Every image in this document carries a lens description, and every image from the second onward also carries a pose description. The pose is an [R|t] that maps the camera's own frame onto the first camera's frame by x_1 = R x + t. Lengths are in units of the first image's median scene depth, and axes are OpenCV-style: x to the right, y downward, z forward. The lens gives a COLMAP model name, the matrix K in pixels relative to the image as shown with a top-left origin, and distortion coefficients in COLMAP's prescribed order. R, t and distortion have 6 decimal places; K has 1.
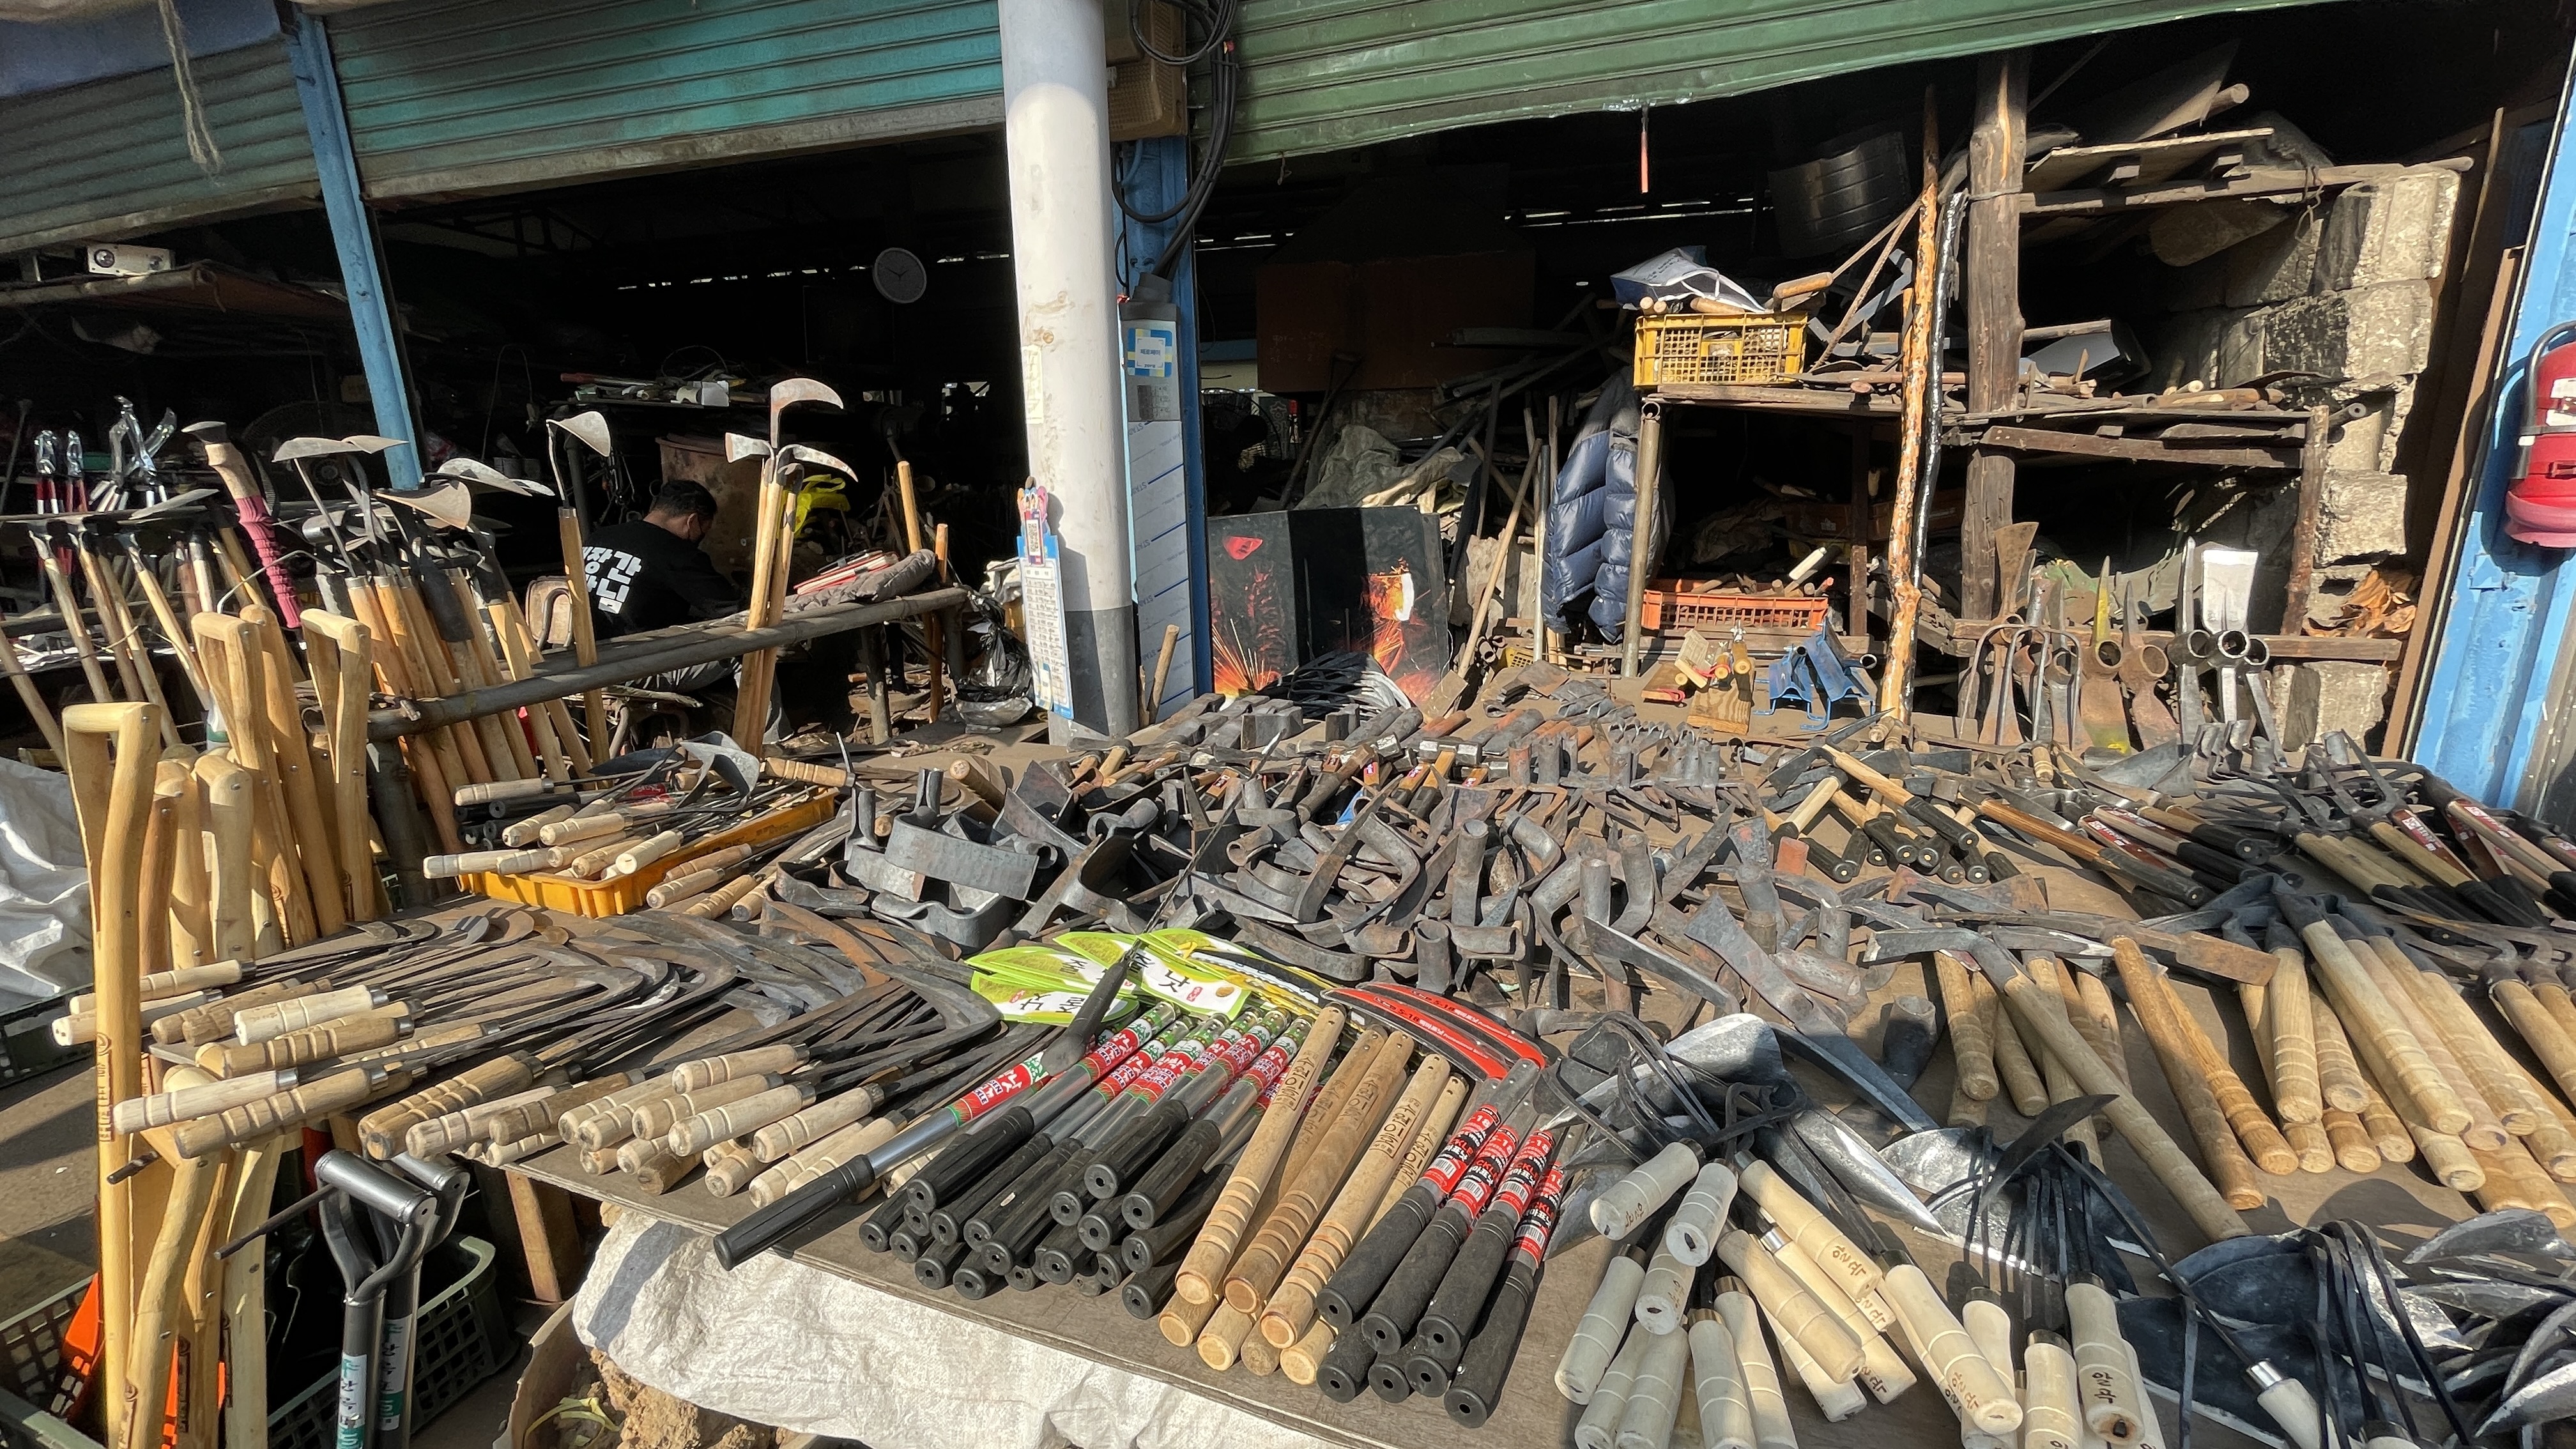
lens RADIAL K [[1027.2, 0, 1294.5], [0, 1027.2, 713.1], [0, 0, 1]] dist [-0.000137, 0.000043]
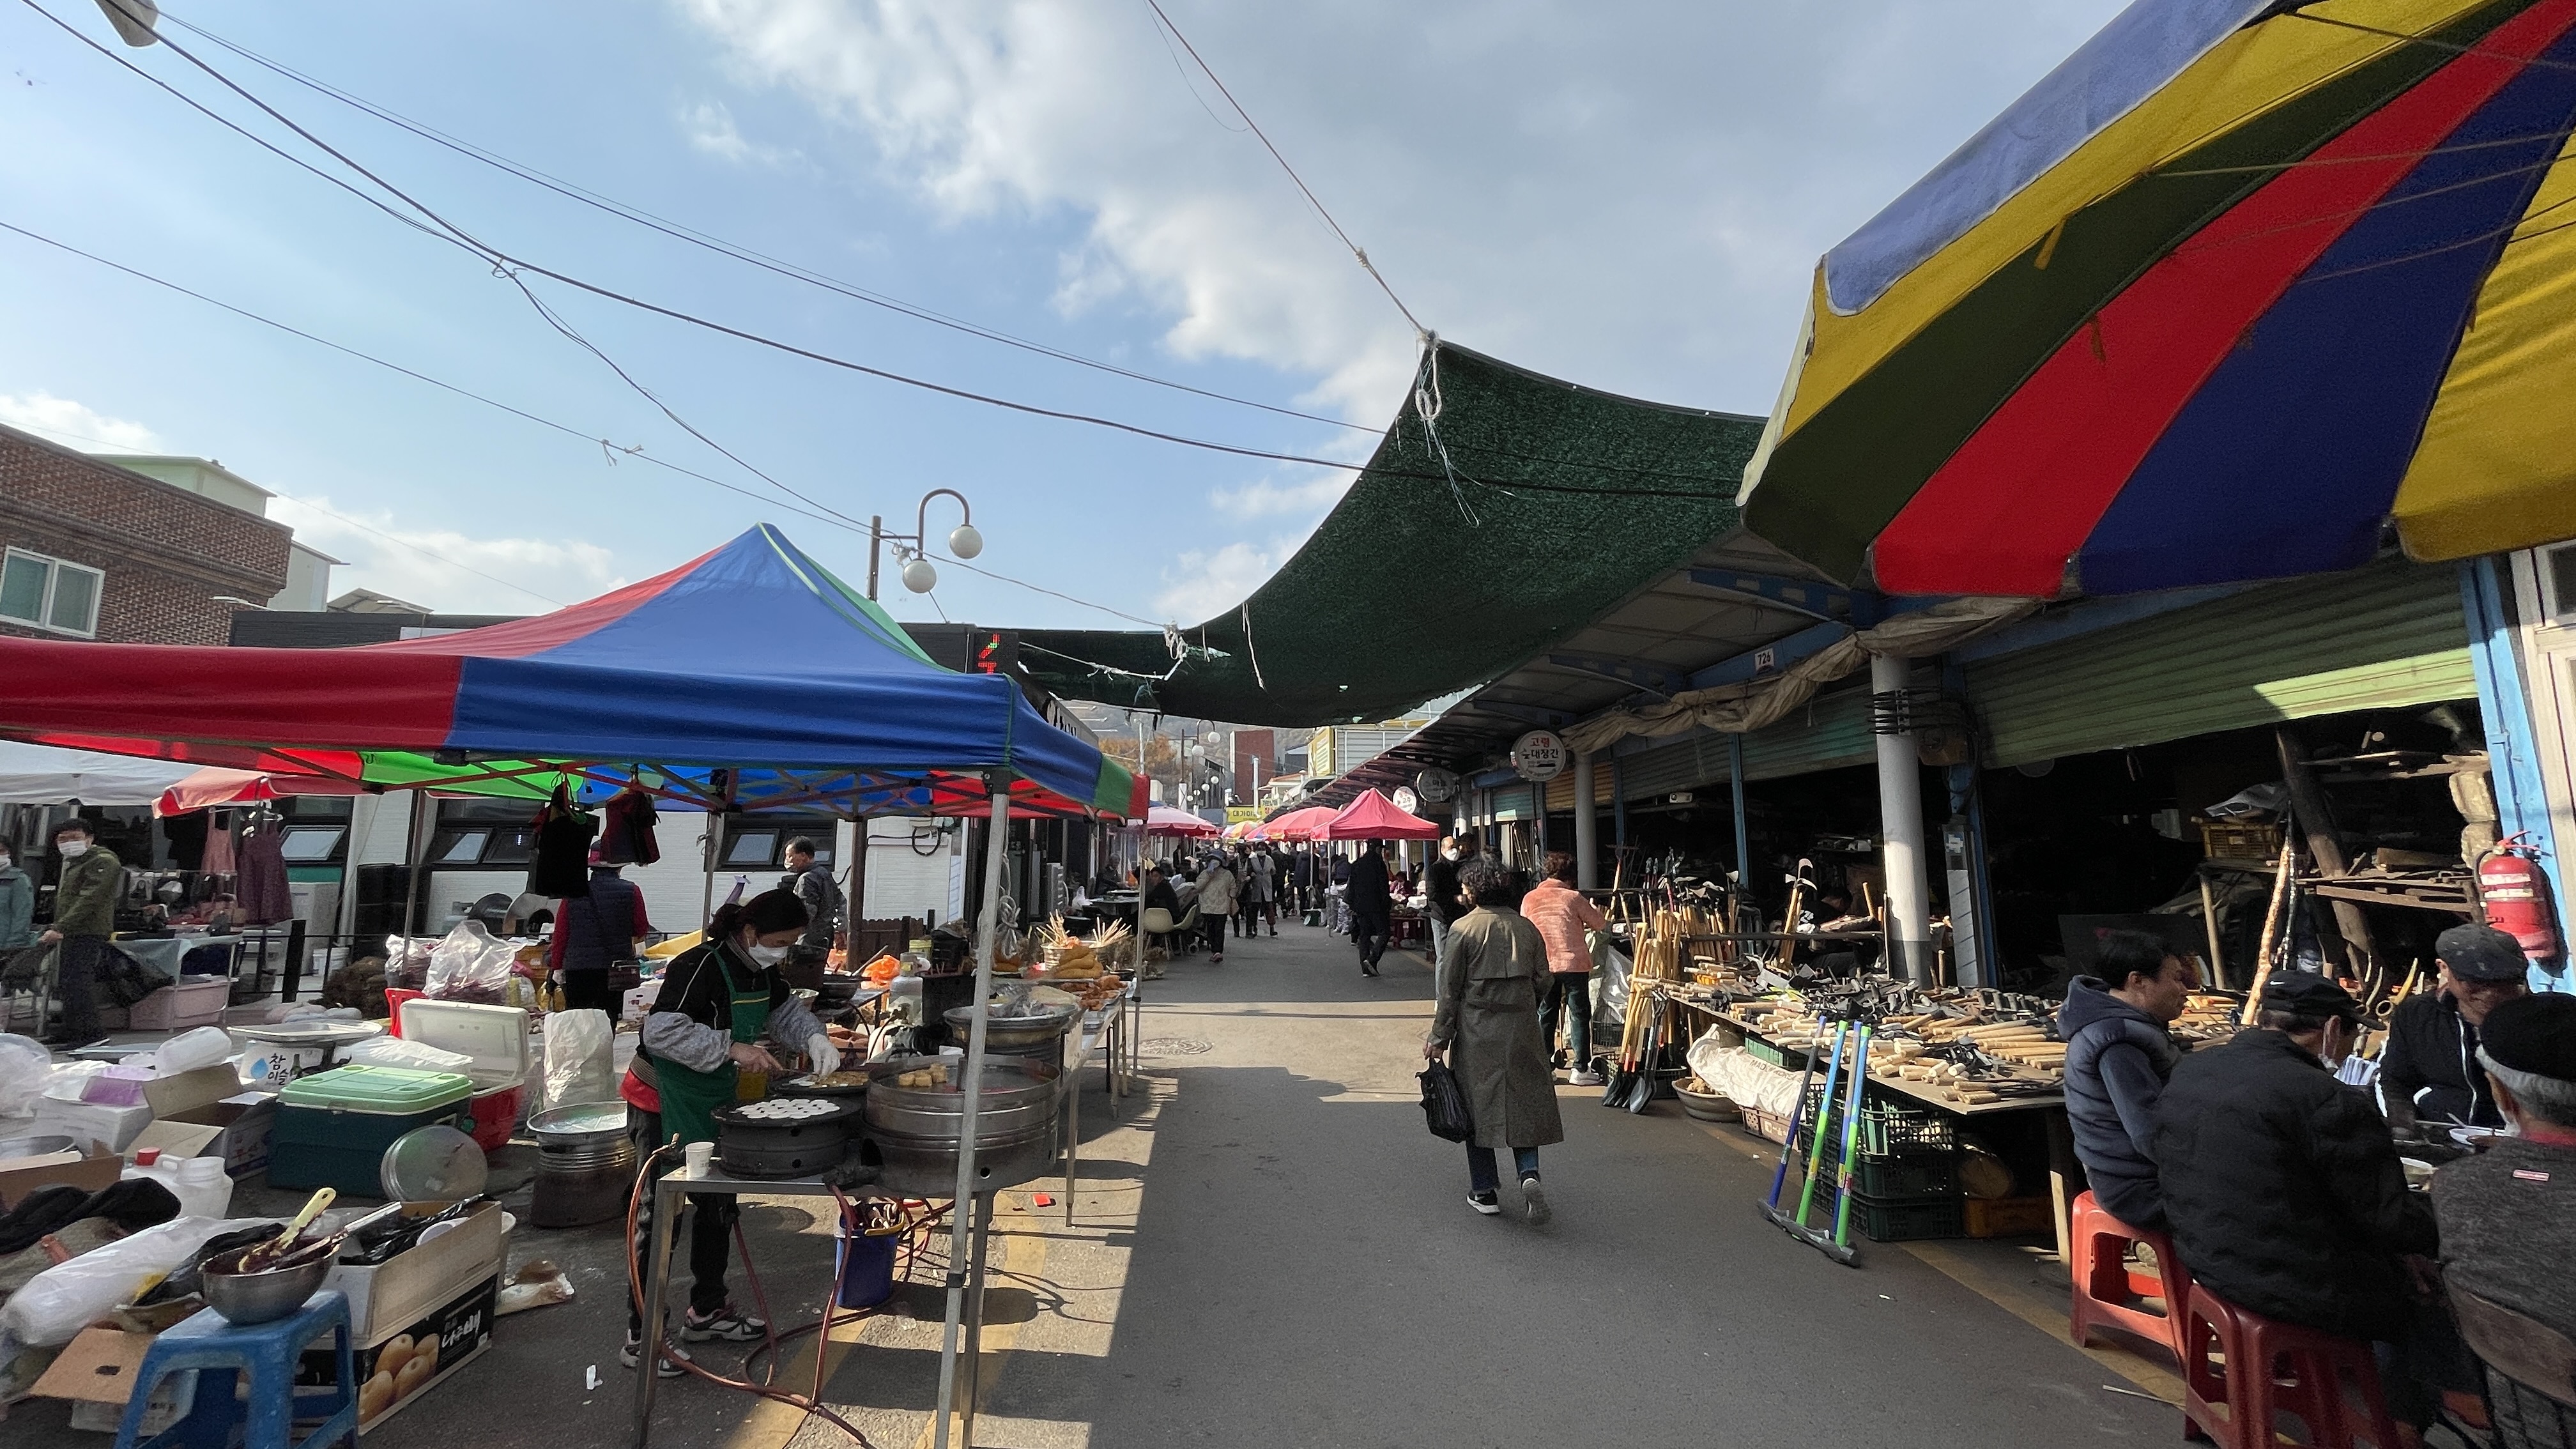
lens RADIAL K [[1027.2, 0, 1280.3], [0, 1027.2, 720.6], [0, 0, 1]] dist [-0.000137, 0.000043]
pose [[0.347509, -0.110217, -0.931177, 1.705587], [-0.230865, 0.952441, -0.198891, 0.245902], [0.908812, 0.284092, 0.305536, -1.380771]]
